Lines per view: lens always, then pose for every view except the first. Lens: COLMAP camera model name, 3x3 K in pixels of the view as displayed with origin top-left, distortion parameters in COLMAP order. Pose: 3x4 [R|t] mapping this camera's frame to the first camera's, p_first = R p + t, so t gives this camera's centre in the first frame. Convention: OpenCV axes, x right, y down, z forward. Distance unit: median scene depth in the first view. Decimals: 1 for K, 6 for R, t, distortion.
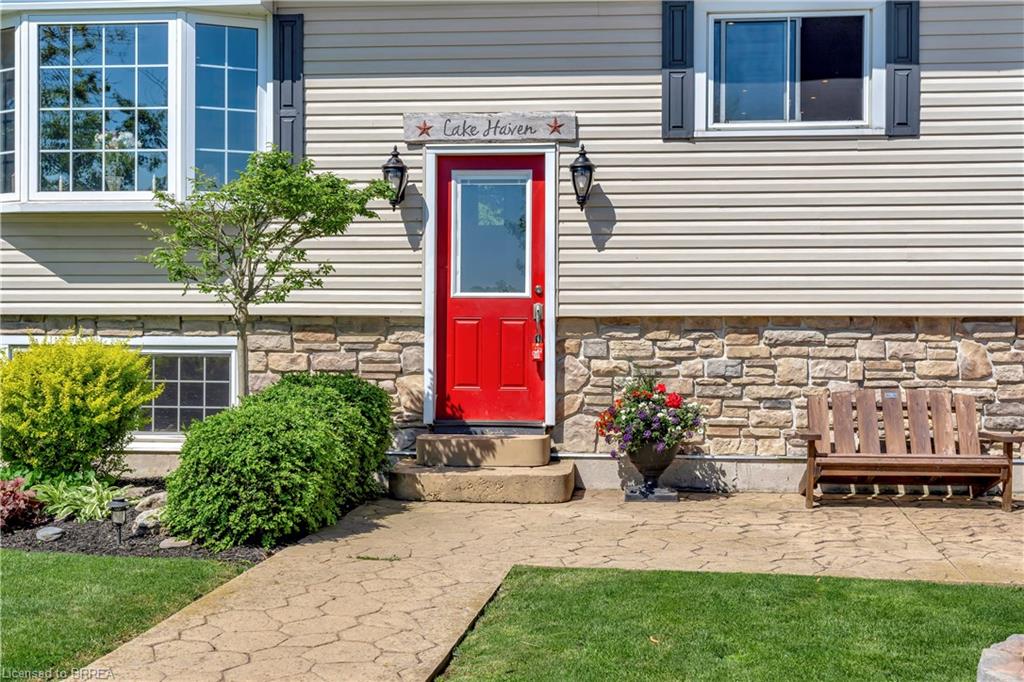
lens RADIAL K [[1212.5, 0, 511.3], [0, 1212.5, 337.1], [0, 0, 1]] dist [0.004031, 0.000000]
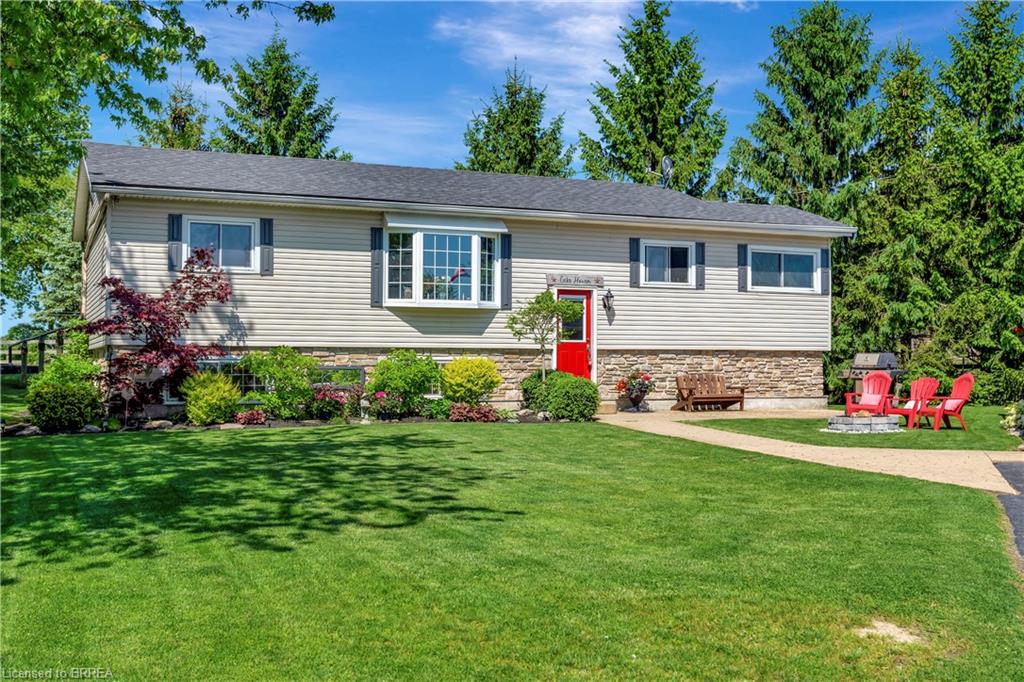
lens RADIAL K [[1081.0, 0, 512.7], [0, 1081.0, 345.5], [0, 0, 1]] dist [-0.003126, 0.000000]
pose [[0.881053, 0.004895, 0.472993, -1.304886], [0.001058, 0.999924, -0.012319, 0.004735], [-0.473017, 0.011354, 0.880980, -1.088186]]
